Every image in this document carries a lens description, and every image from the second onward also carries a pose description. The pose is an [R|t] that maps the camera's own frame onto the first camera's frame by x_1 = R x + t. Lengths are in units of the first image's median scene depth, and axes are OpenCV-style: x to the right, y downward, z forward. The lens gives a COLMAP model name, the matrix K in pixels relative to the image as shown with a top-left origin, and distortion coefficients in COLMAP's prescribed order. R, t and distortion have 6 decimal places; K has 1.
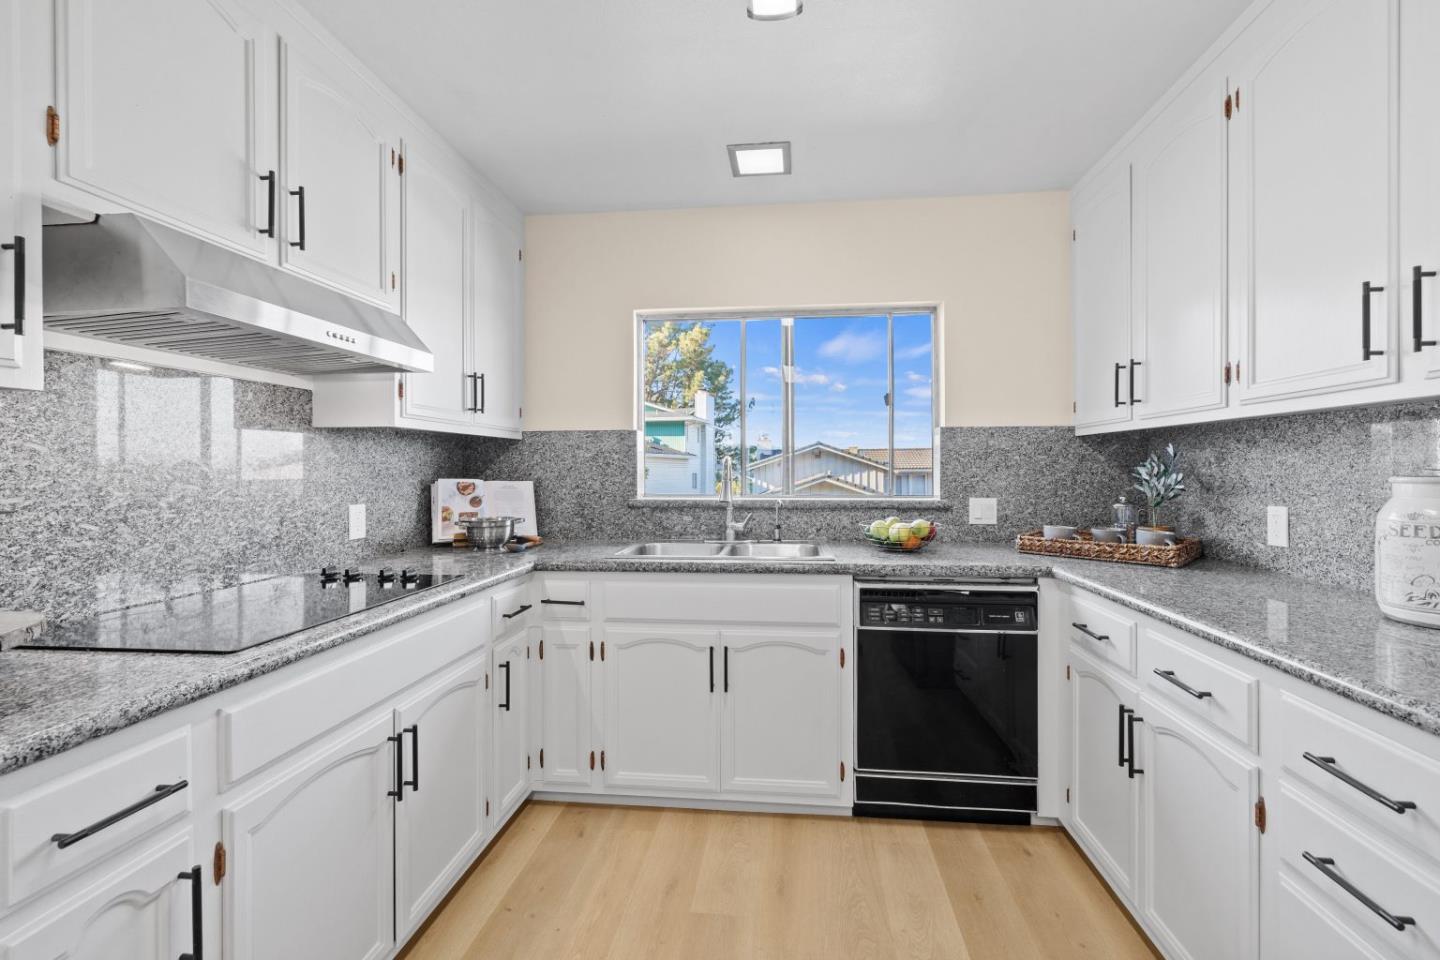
lens RADIAL K [[655.0, 0, 724.3], [0, 655.0, 471.2], [0, 0, 1]] dist [0.000443, 0.000164]
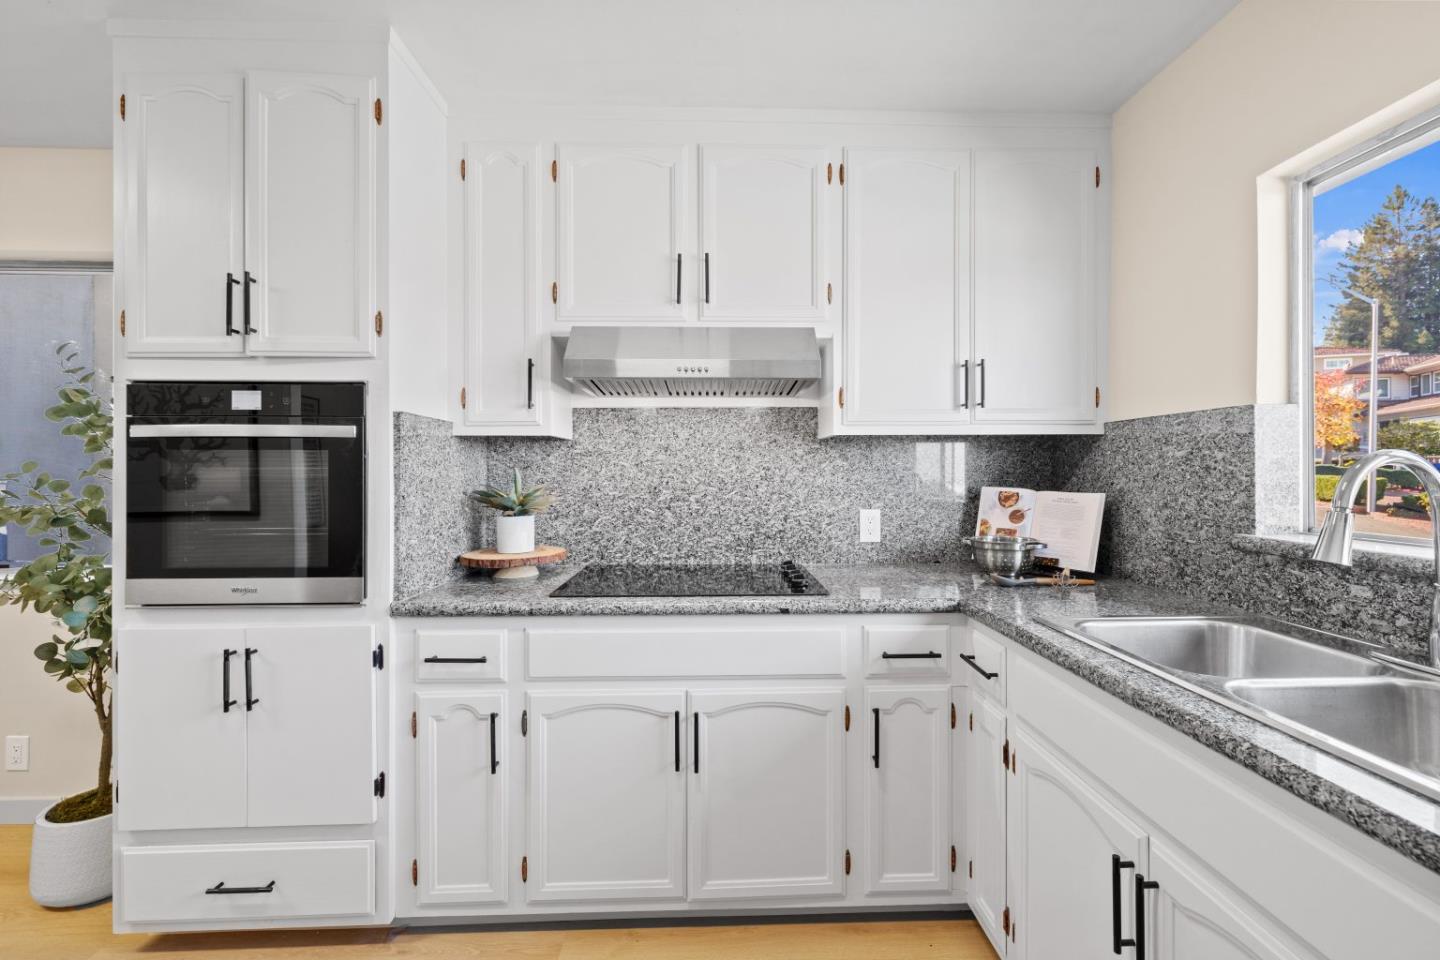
lens RADIAL K [[599.3, 0, 703.4], [0, 599.3, 469.7], [0, 0, 1]] dist [0.000617, -0.000030]
pose [[0.110810, -0.000654, -0.993841, 0.366927], [-0.000696, 0.999999, -0.000735, -0.011706], [0.993841, 0.000773, 0.110810, 0.634544]]
